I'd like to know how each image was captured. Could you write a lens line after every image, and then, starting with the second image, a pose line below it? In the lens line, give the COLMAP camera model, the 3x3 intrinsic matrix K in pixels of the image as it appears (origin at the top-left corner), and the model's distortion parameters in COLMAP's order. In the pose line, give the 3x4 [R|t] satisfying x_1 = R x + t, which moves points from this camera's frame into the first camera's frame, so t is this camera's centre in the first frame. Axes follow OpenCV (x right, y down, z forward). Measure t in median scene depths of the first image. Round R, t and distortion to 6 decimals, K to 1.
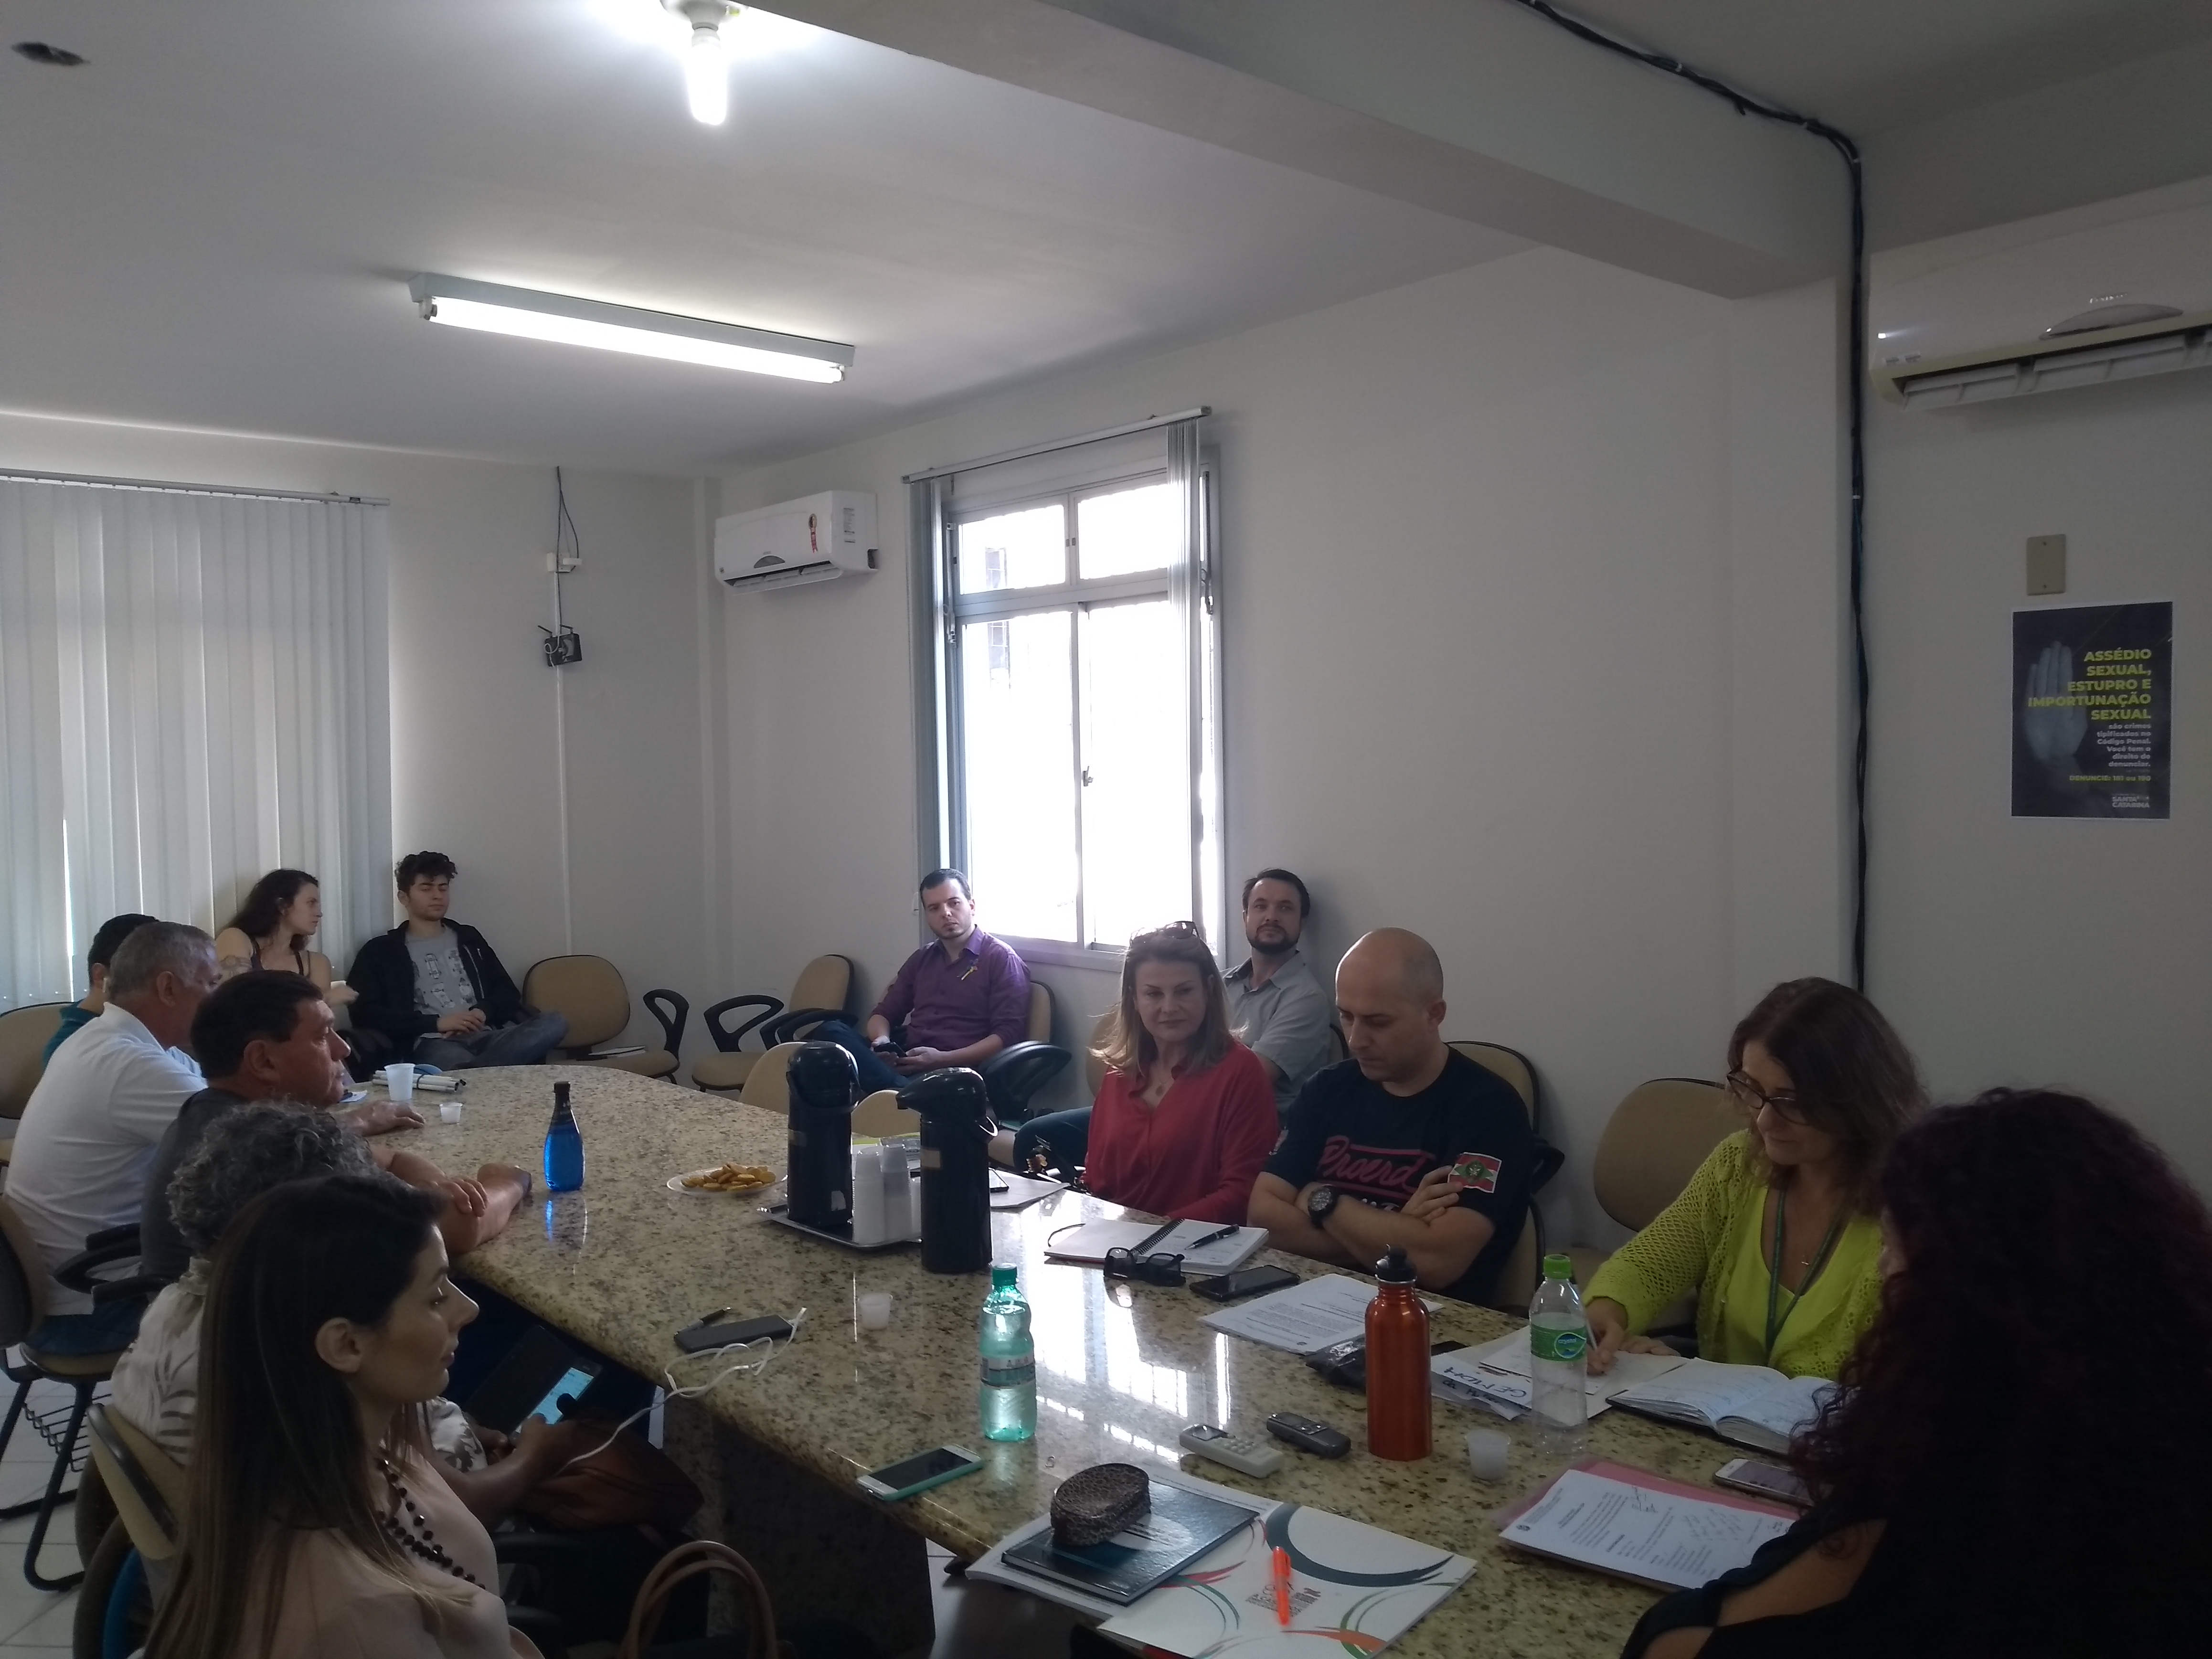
lens RADIAL K [[1718.0, 0, 1114.2], [0, 1718.0, 833.0], [0, 0, 1]] dist [0.014689, -0.039117]
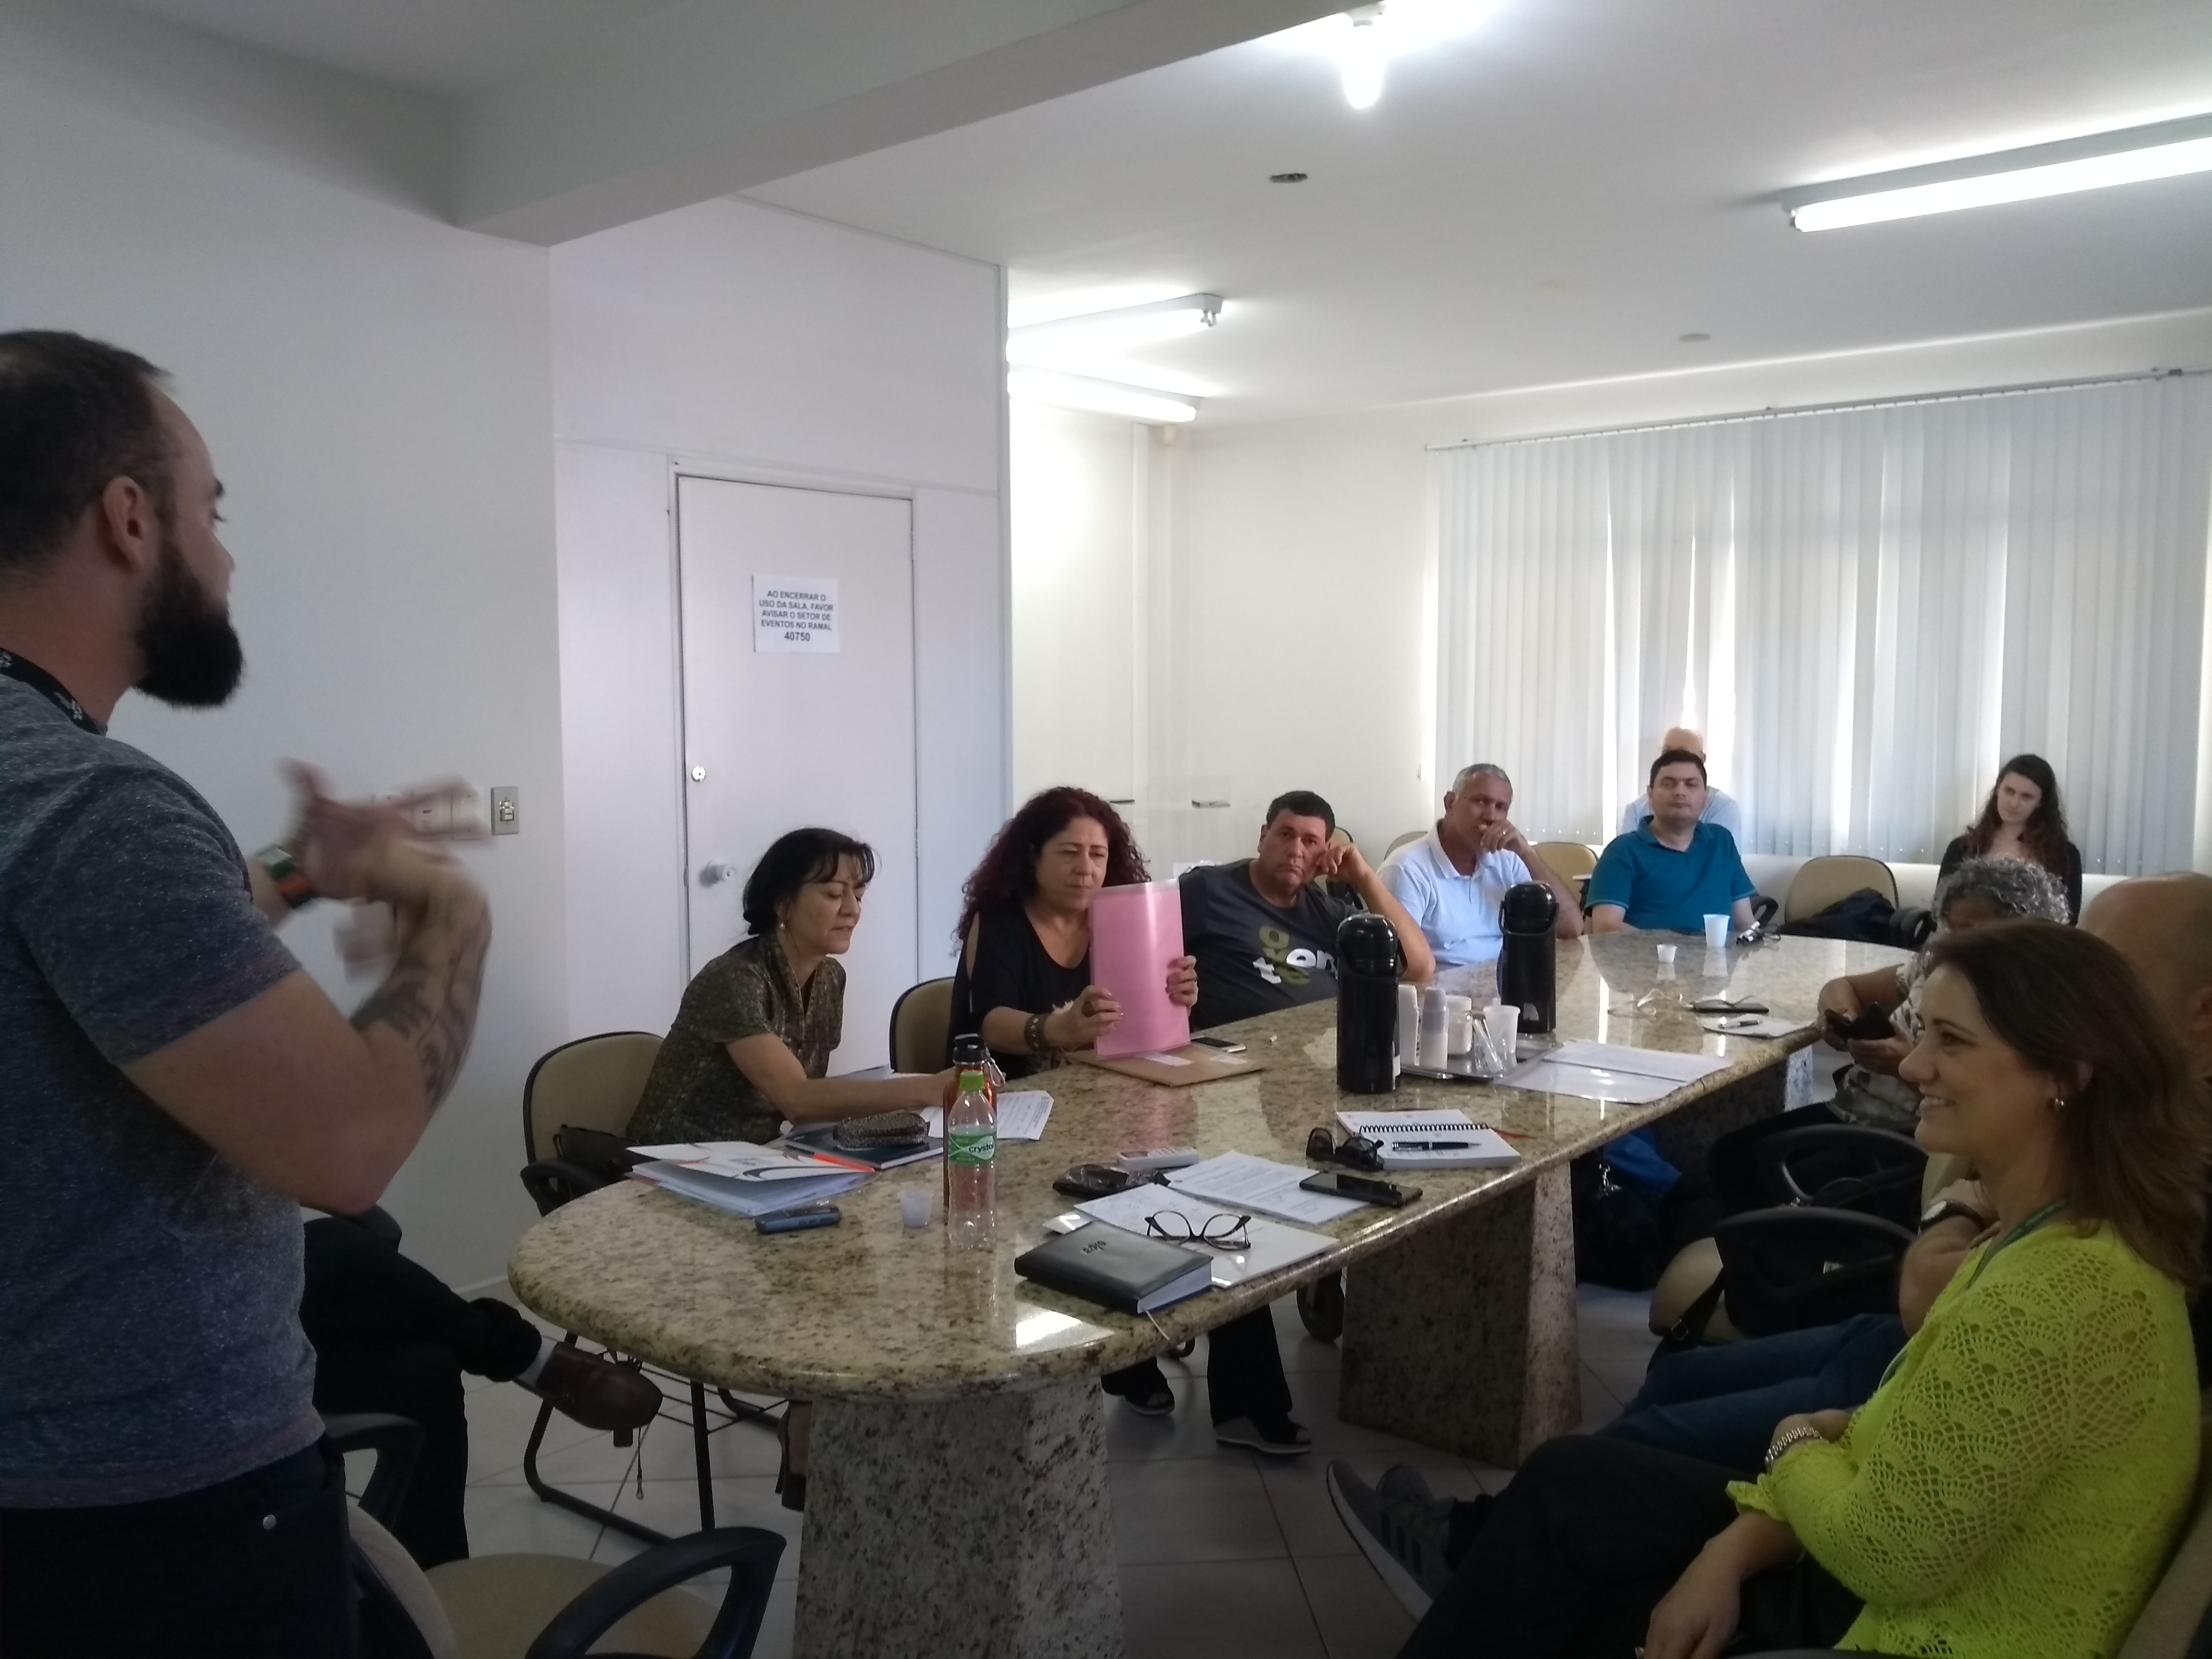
lens RADIAL K [[1718.0, 0, 1103.9], [0, 1718.0, 847.4], [0, 0, 1]] dist [0.014689, -0.039117]
pose [[0.159098, 0.106972, -0.981450, 0.526208], [-0.041463, 0.993959, 0.101614, -0.007224], [0.986392, 0.024527, 0.162573, 0.348050]]
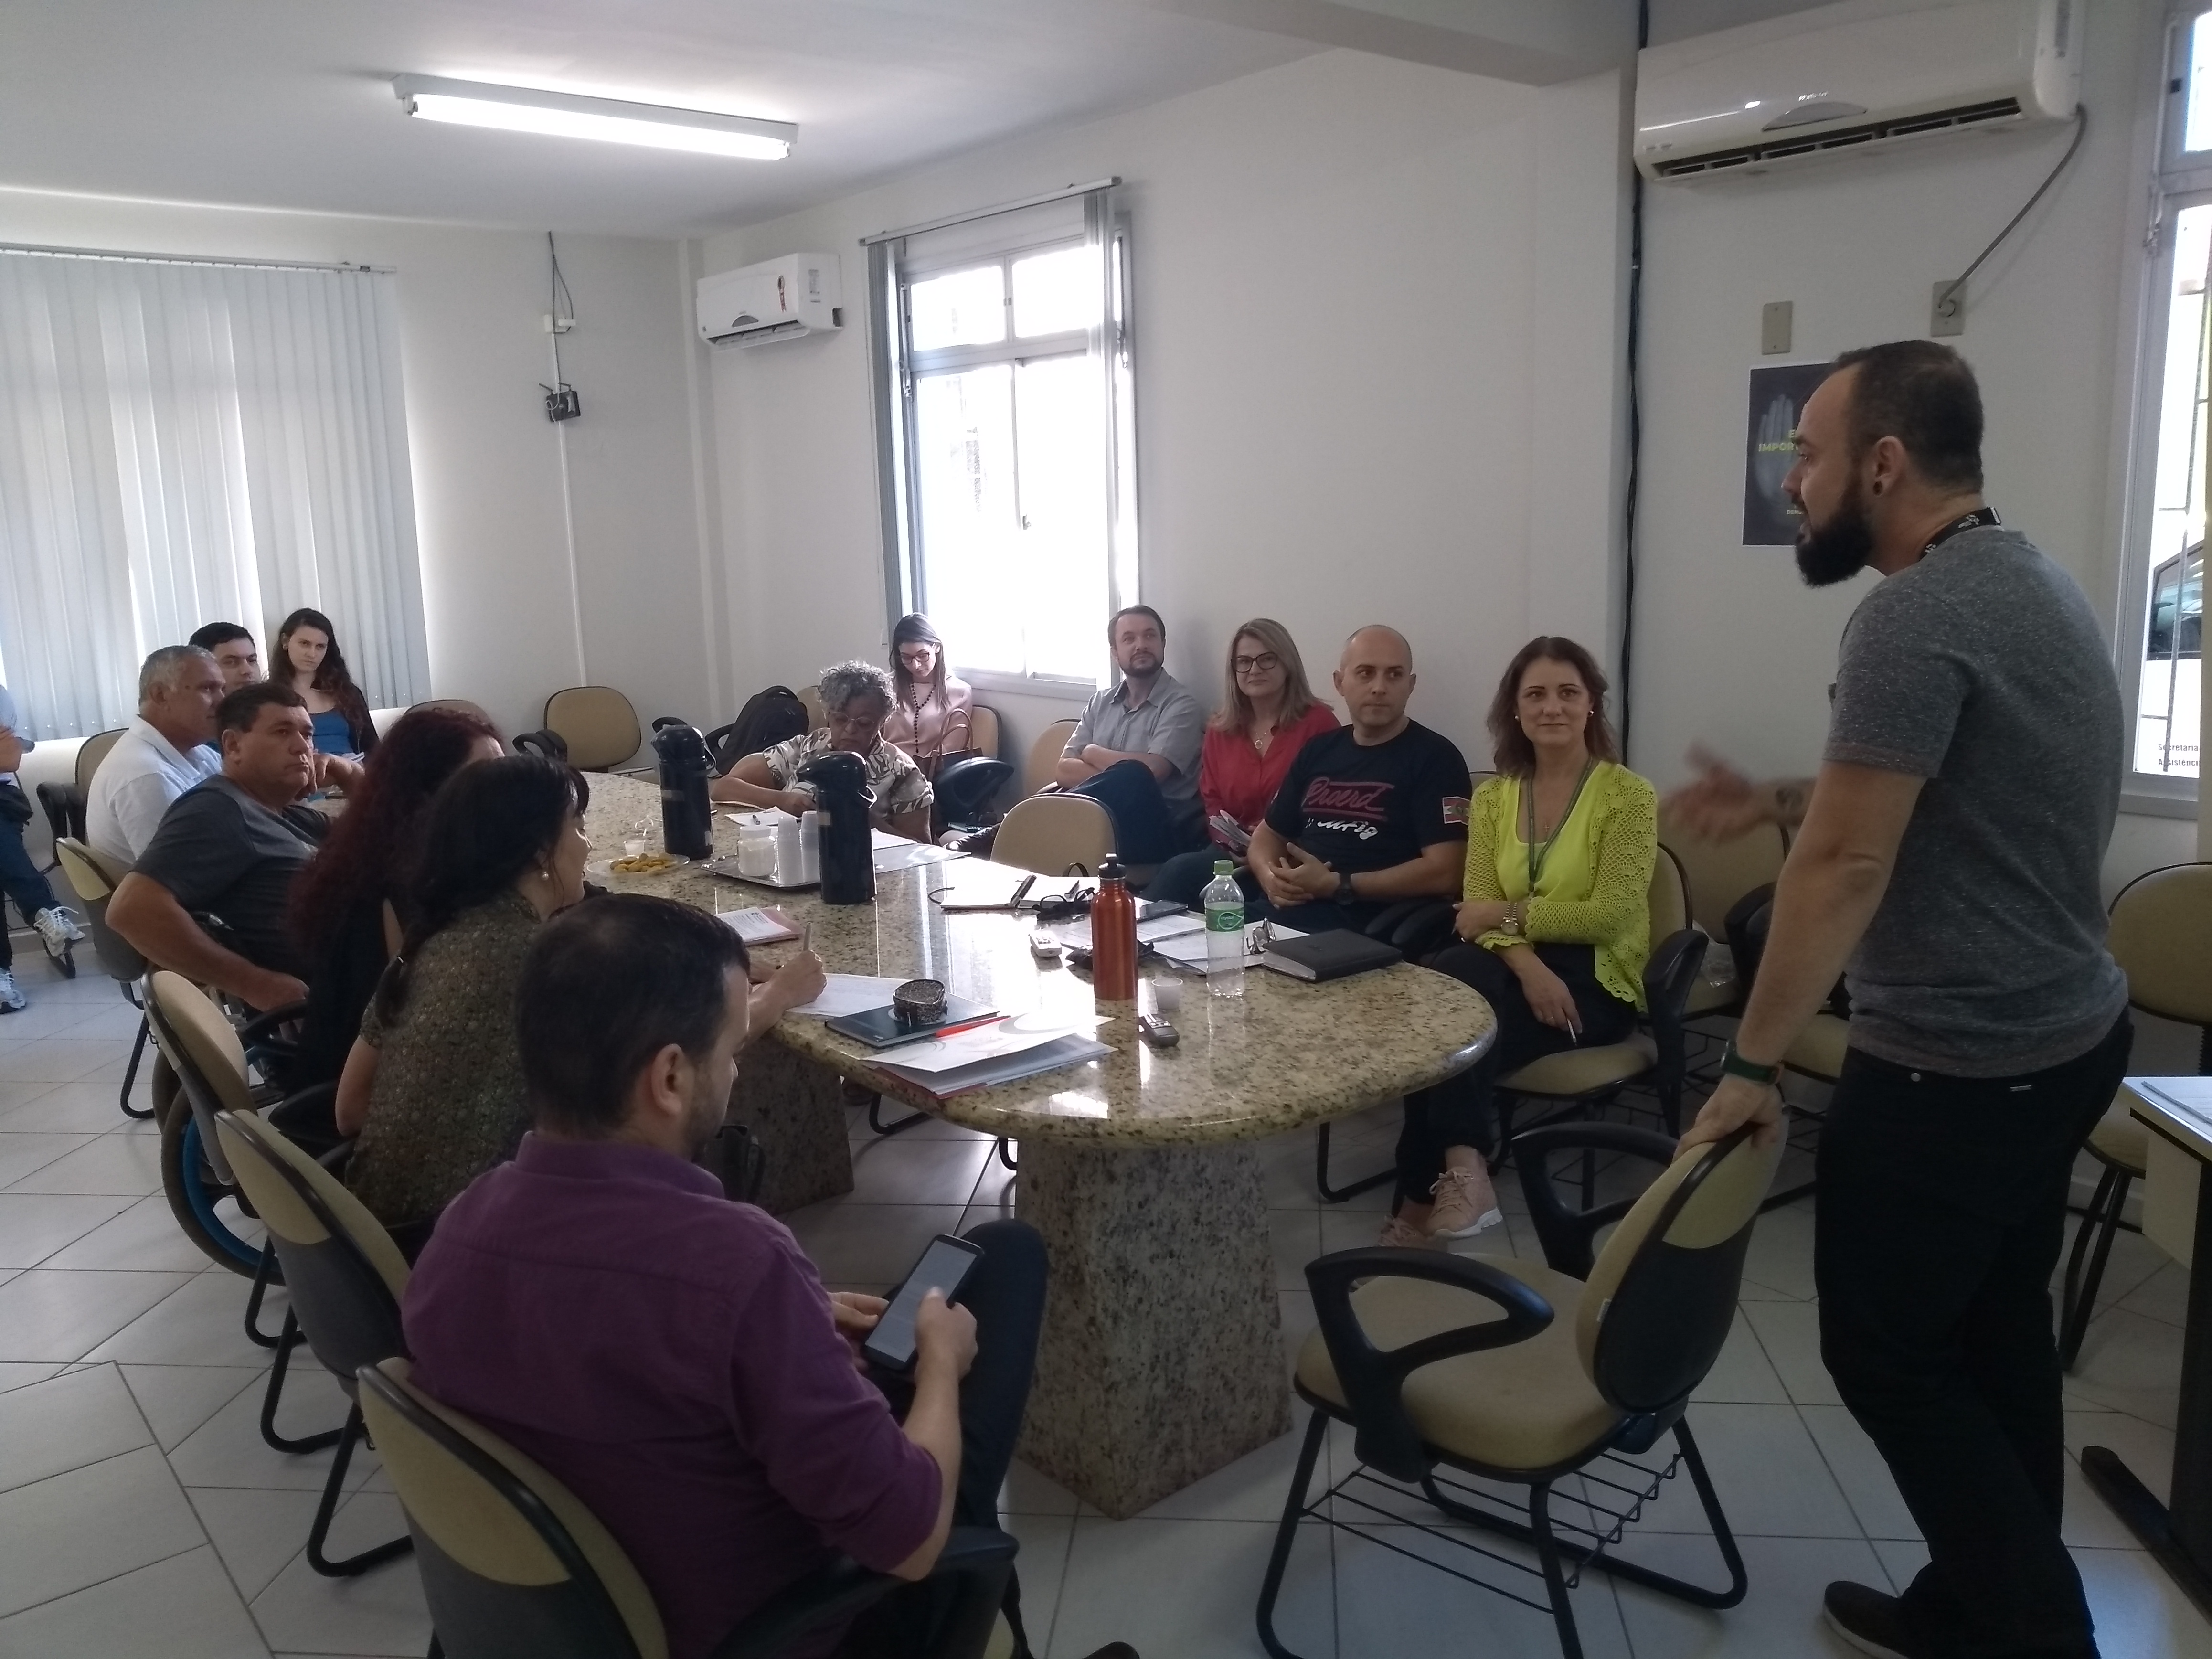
lens RADIAL K [[1718.0, 0, 1109.0], [0, 1718.0, 839.3], [0, 0, 1]] dist [0.014689, -0.039117]
pose [[0.999533, -0.003352, -0.030360, 0.080309], [0.007854, 0.988744, 0.149410, 0.006921], [0.029517, -0.149579, 0.988309, -0.151682]]
